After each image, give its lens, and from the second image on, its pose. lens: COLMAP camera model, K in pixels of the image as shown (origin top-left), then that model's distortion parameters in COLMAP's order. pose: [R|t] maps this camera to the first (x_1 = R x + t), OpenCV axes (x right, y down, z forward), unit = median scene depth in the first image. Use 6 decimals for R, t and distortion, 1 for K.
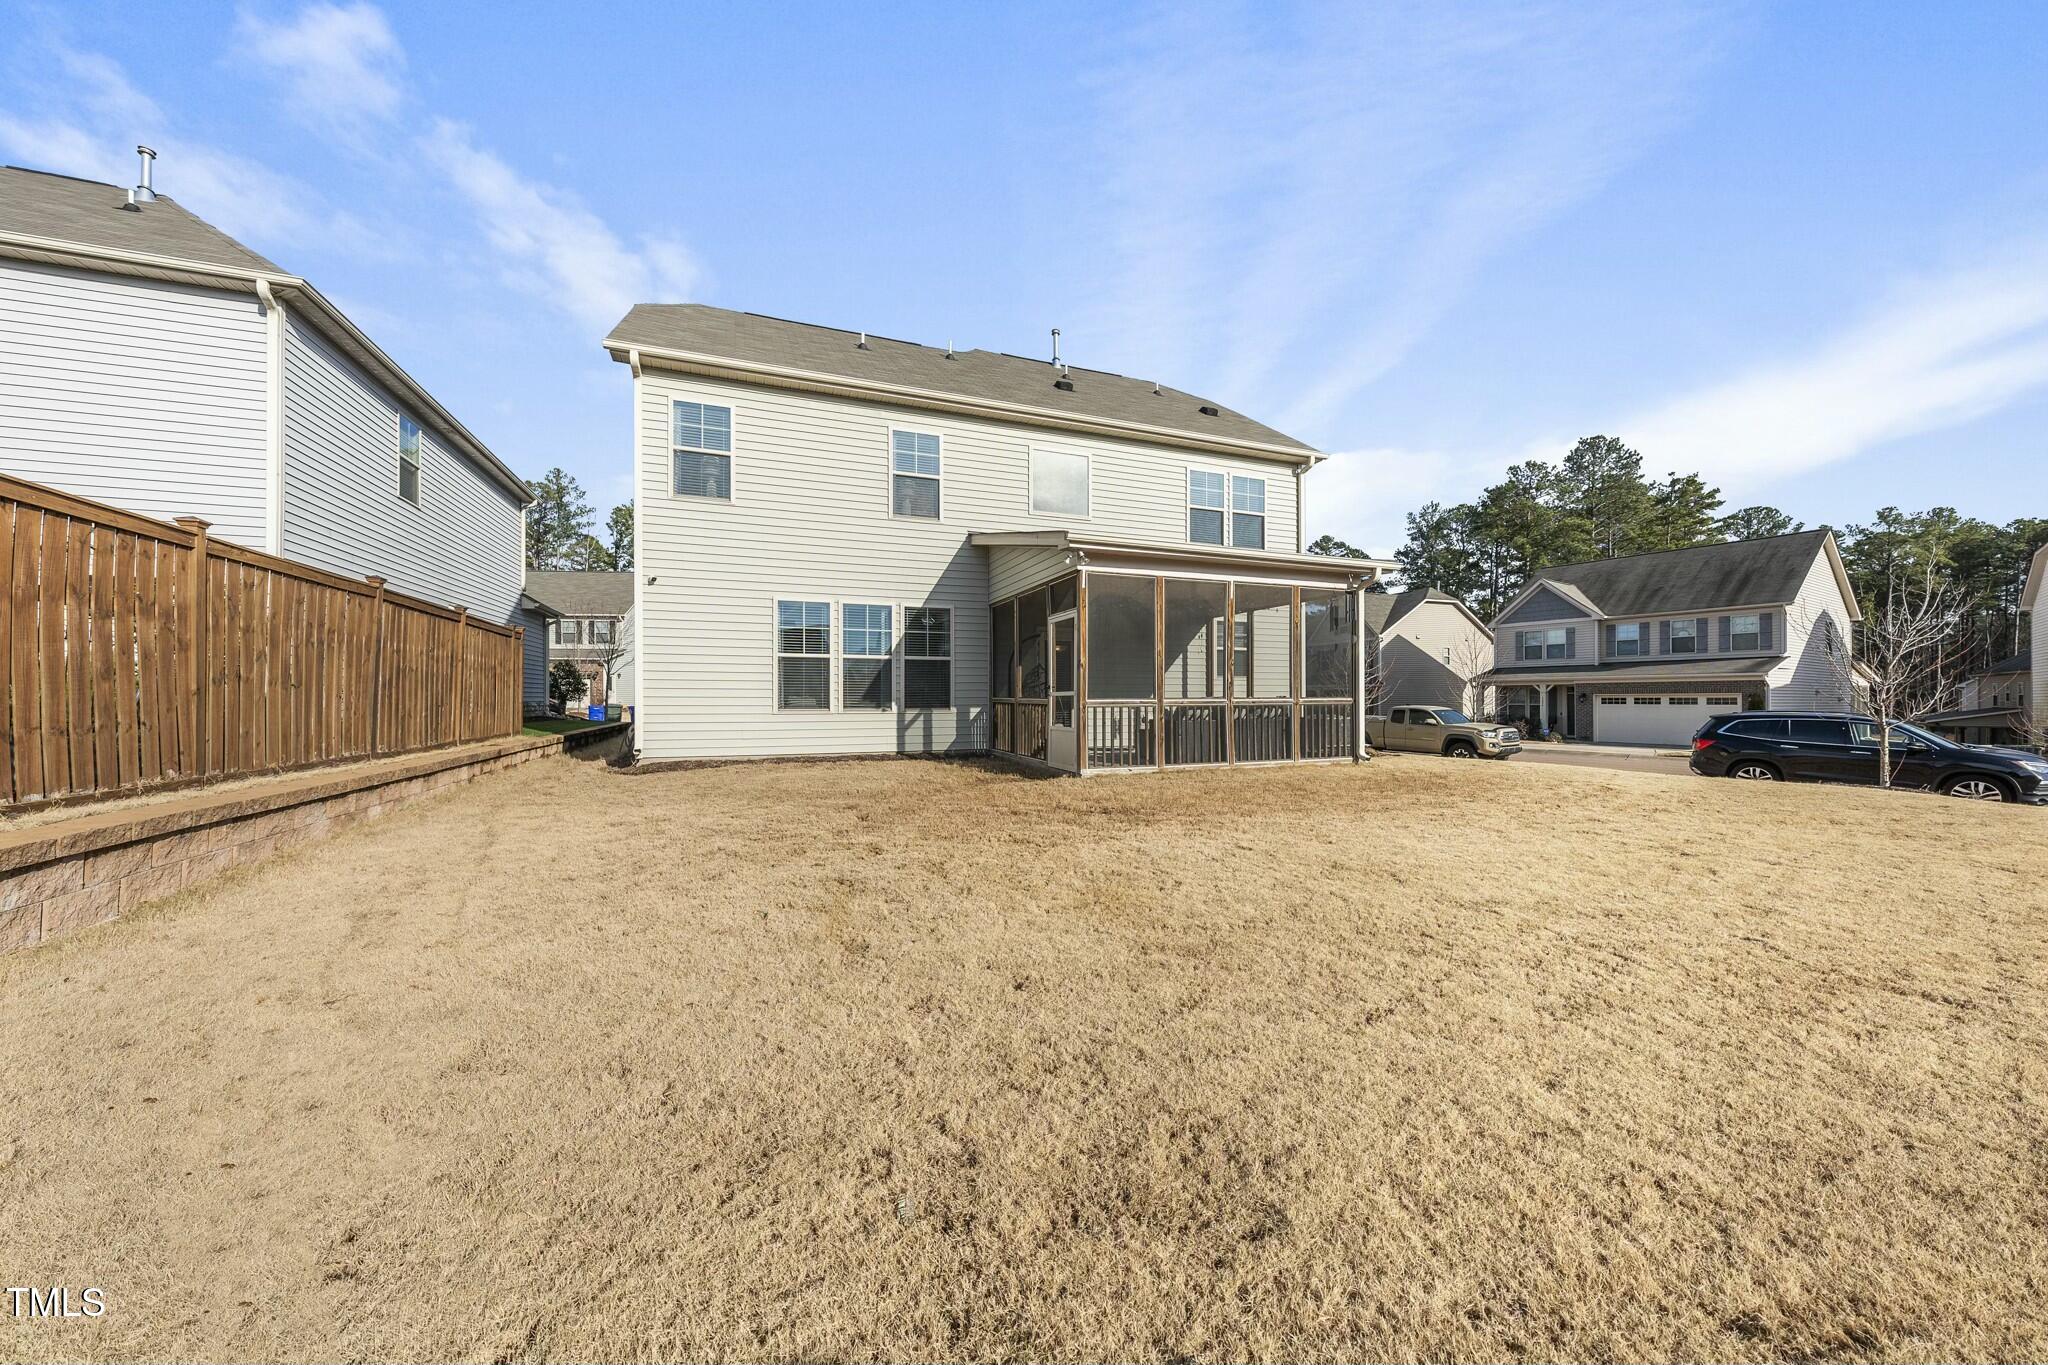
lens RADIAL K [[718.5, 0, 1023.6], [0, 718.5, 693.1], [0, 0, 1]] dist [-0.002183, 0.000260]
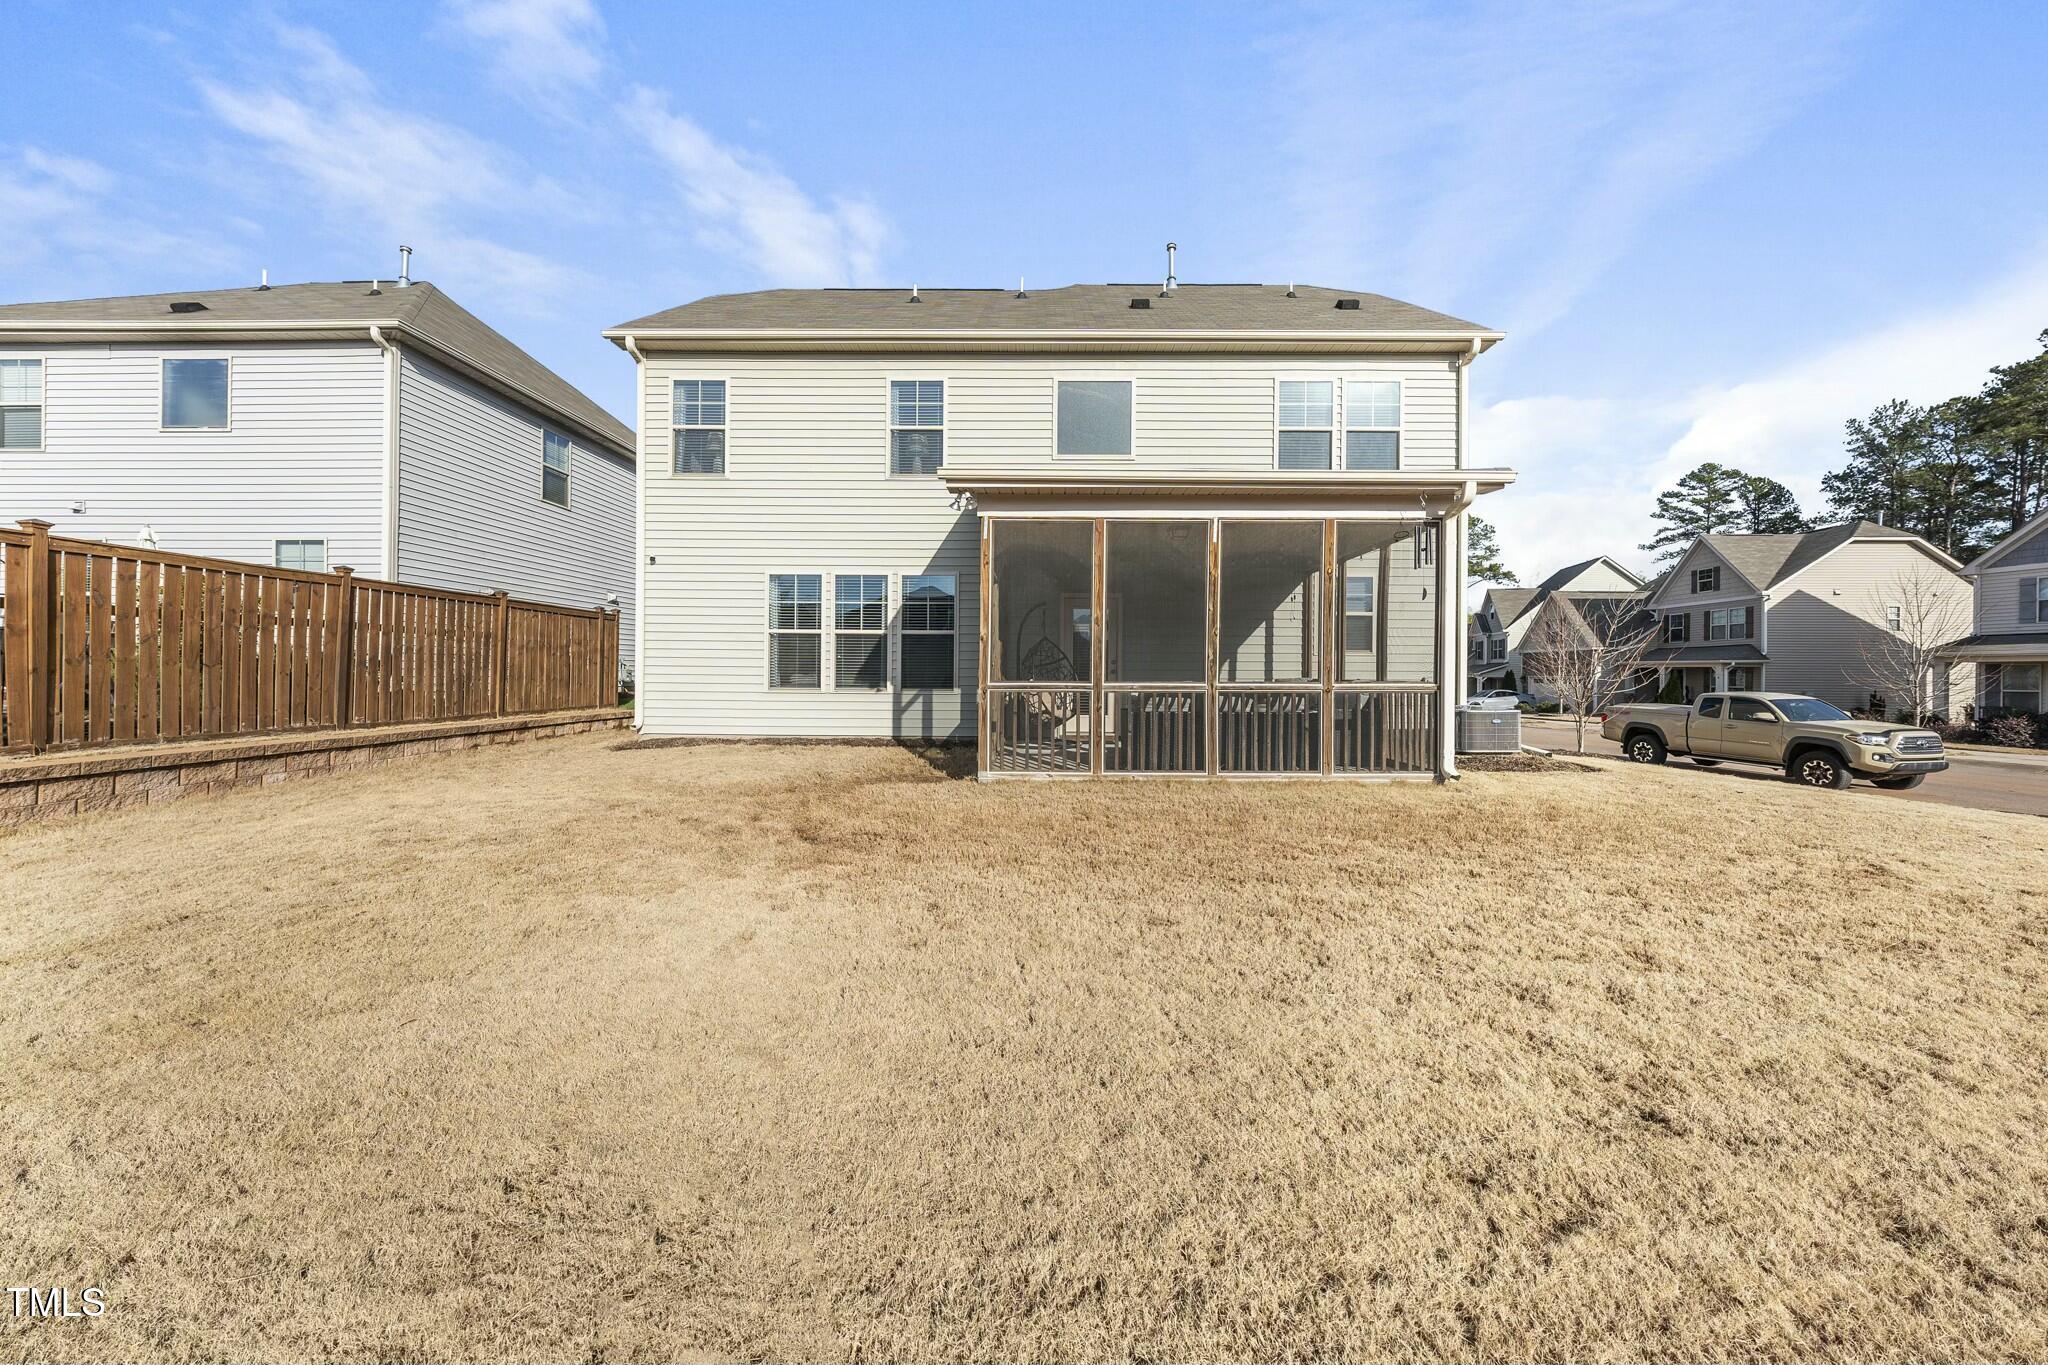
lens RADIAL K [[718.5, 0, 1026.7], [0, 718.5, 672.9], [0, 0, 1]] dist [-0.002183, 0.000260]
pose [[0.927860, 0.006394, -0.372875, 0.313281], [-0.003924, 0.999965, 0.007383, -0.005696], [0.372909, -0.005387, 0.927852, 0.220122]]
